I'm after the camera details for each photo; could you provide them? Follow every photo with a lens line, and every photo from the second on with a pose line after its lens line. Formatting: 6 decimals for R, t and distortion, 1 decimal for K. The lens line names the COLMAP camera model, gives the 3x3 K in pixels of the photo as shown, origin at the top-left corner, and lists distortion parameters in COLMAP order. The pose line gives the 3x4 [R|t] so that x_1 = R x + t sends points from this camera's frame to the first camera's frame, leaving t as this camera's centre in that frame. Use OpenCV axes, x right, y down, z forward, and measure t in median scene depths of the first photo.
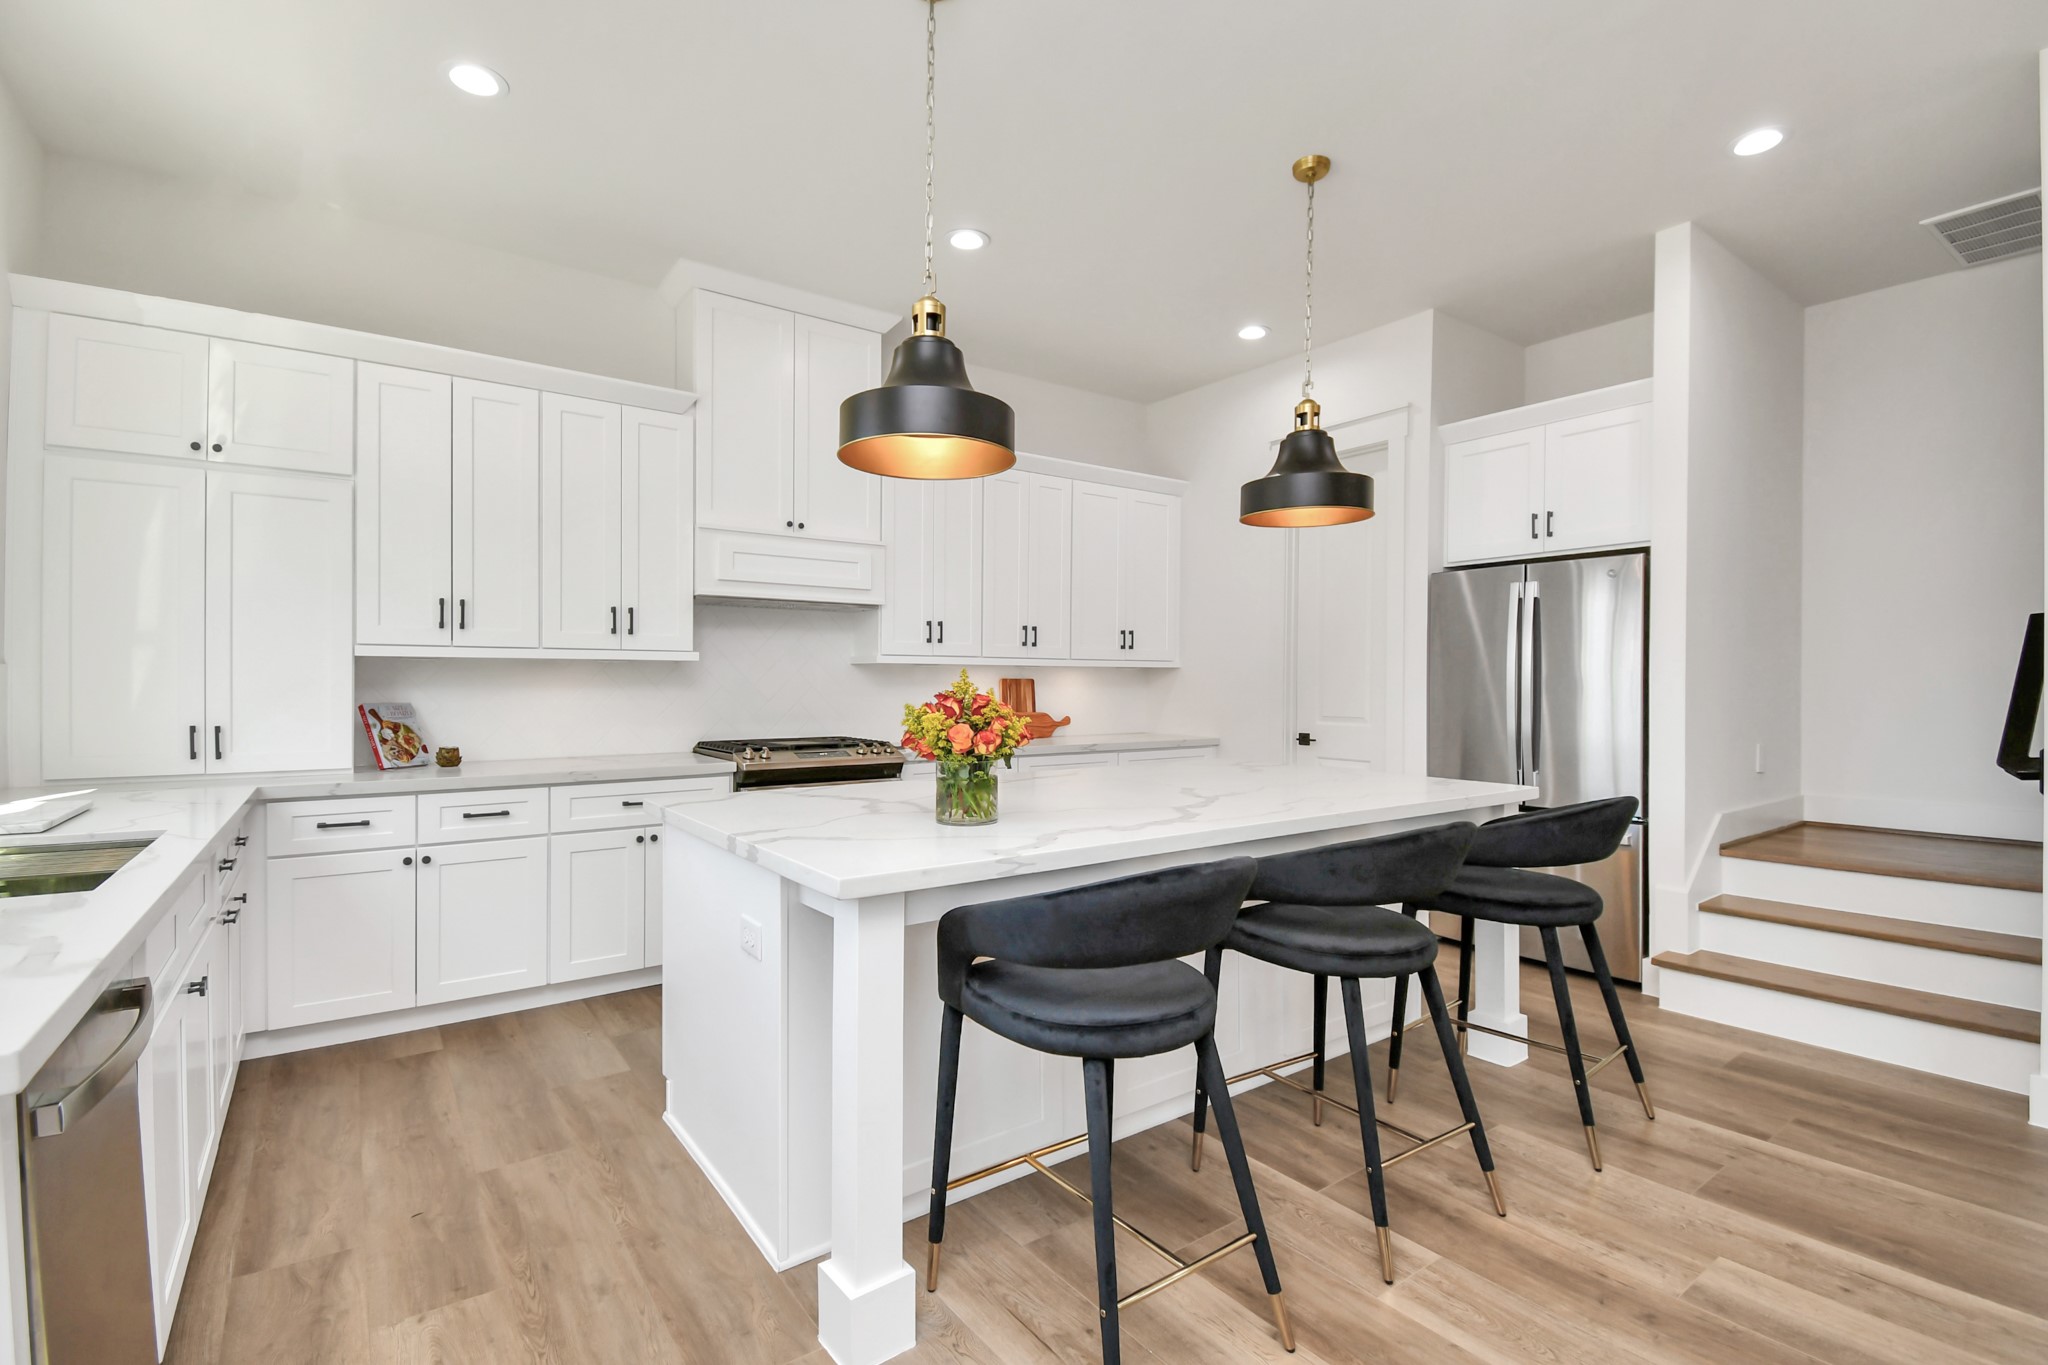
lens RADIAL K [[948.5, 0, 1009.5], [0, 948.5, 682.5], [0, 0, 1]] dist [-0.000617, -0.017079]
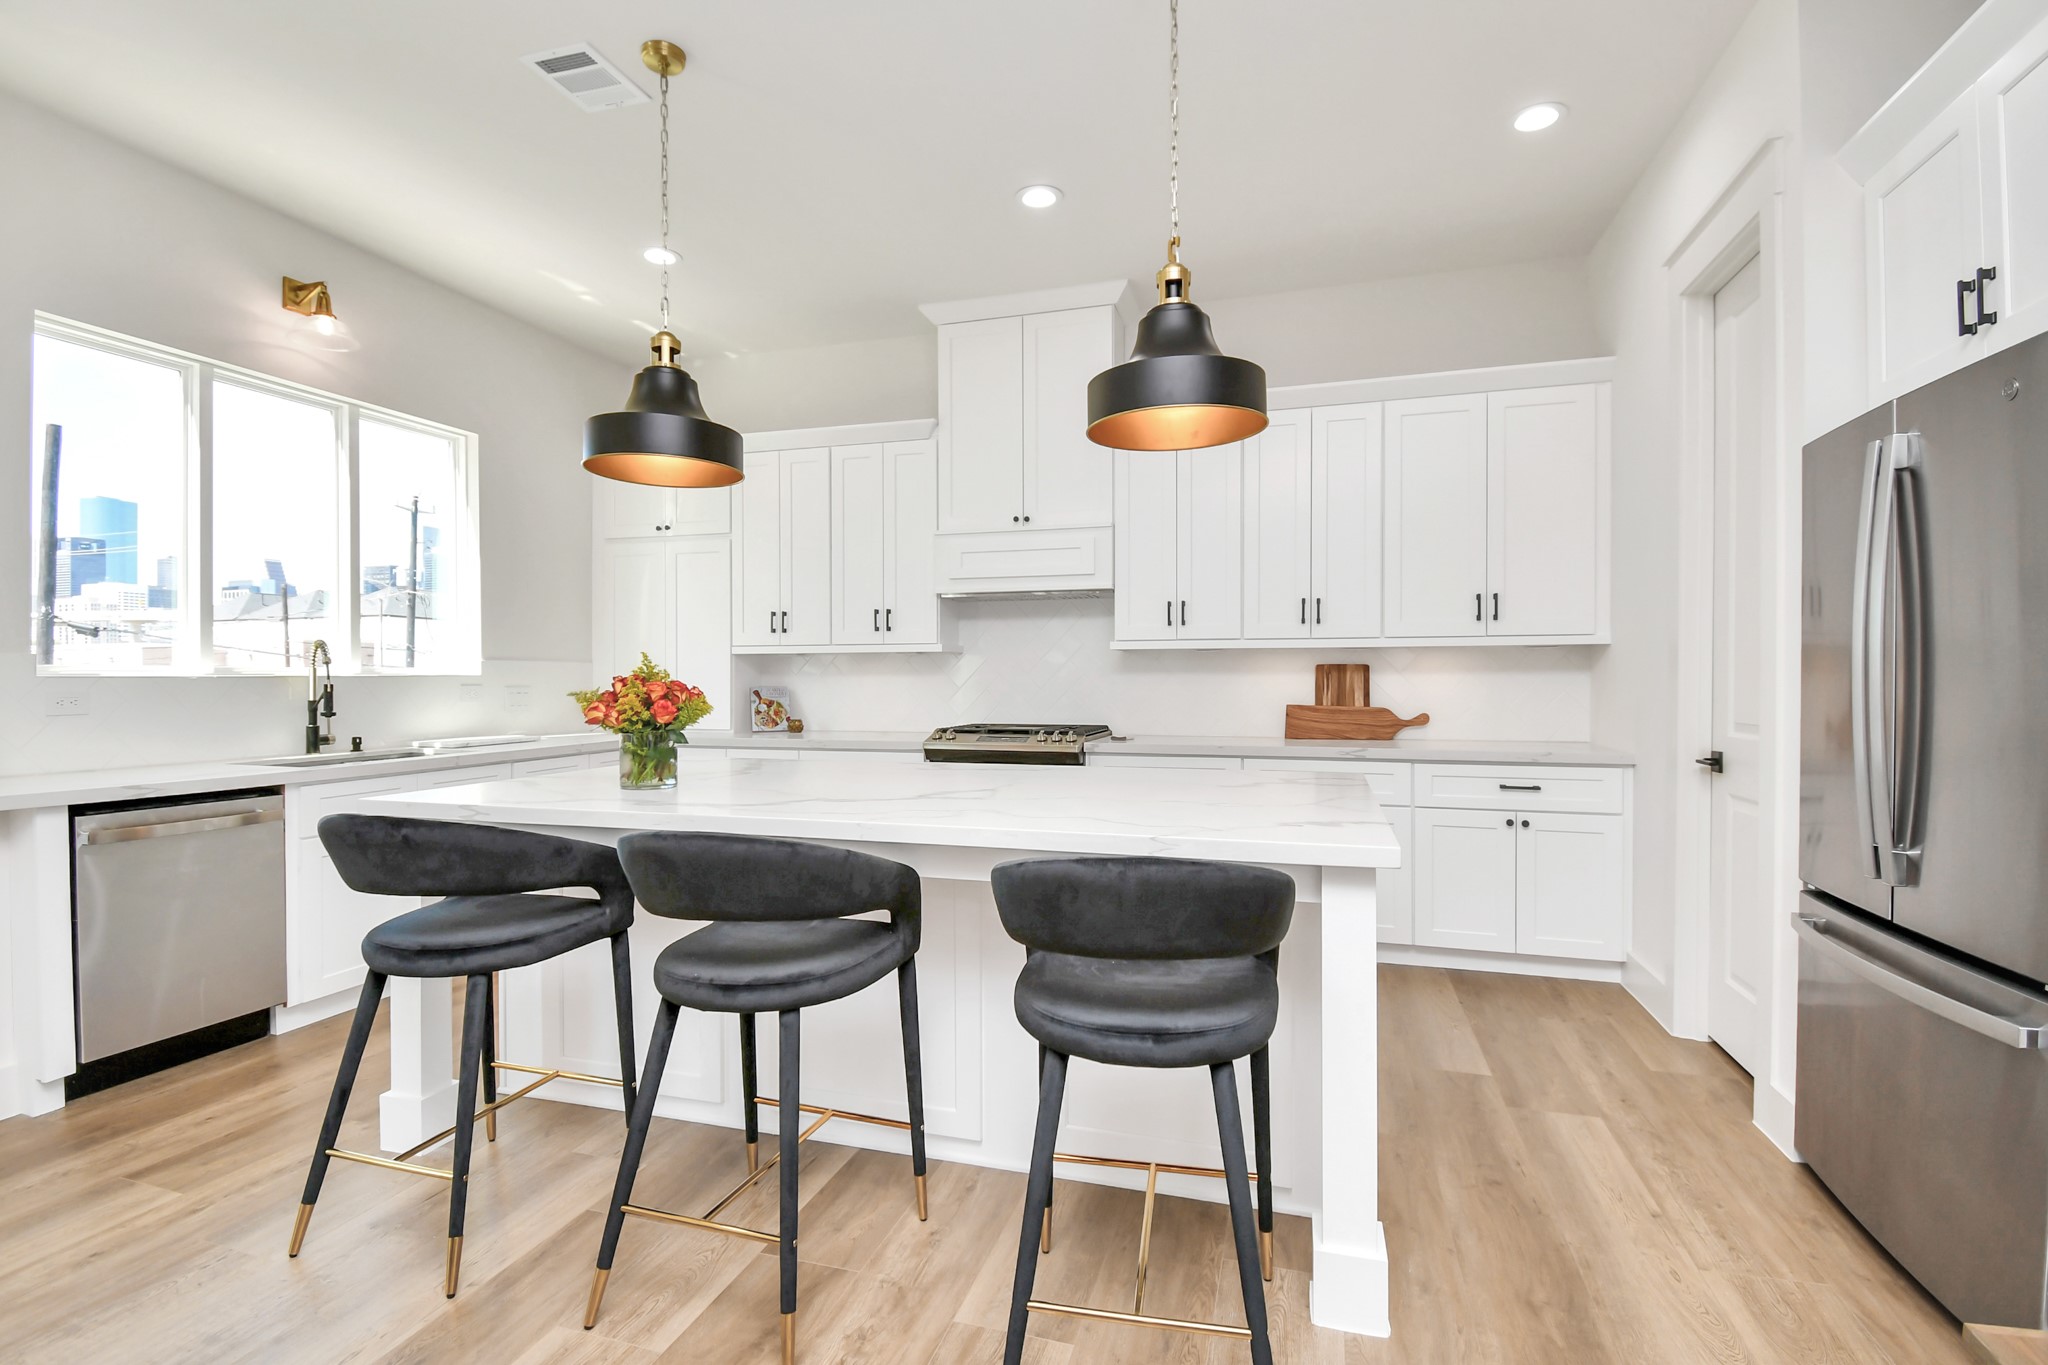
lens RADIAL K [[971.2, 0, 1014.7], [0, 971.2, 680.7], [0, 0, 1]] dist [-0.029143, -0.000776]
pose [[0.587477, 0.002520, -0.809237, 0.661571], [0.004803, 0.999967, 0.006601, 0.004517], [0.809226, -0.007765, 0.587446, 0.382033]]
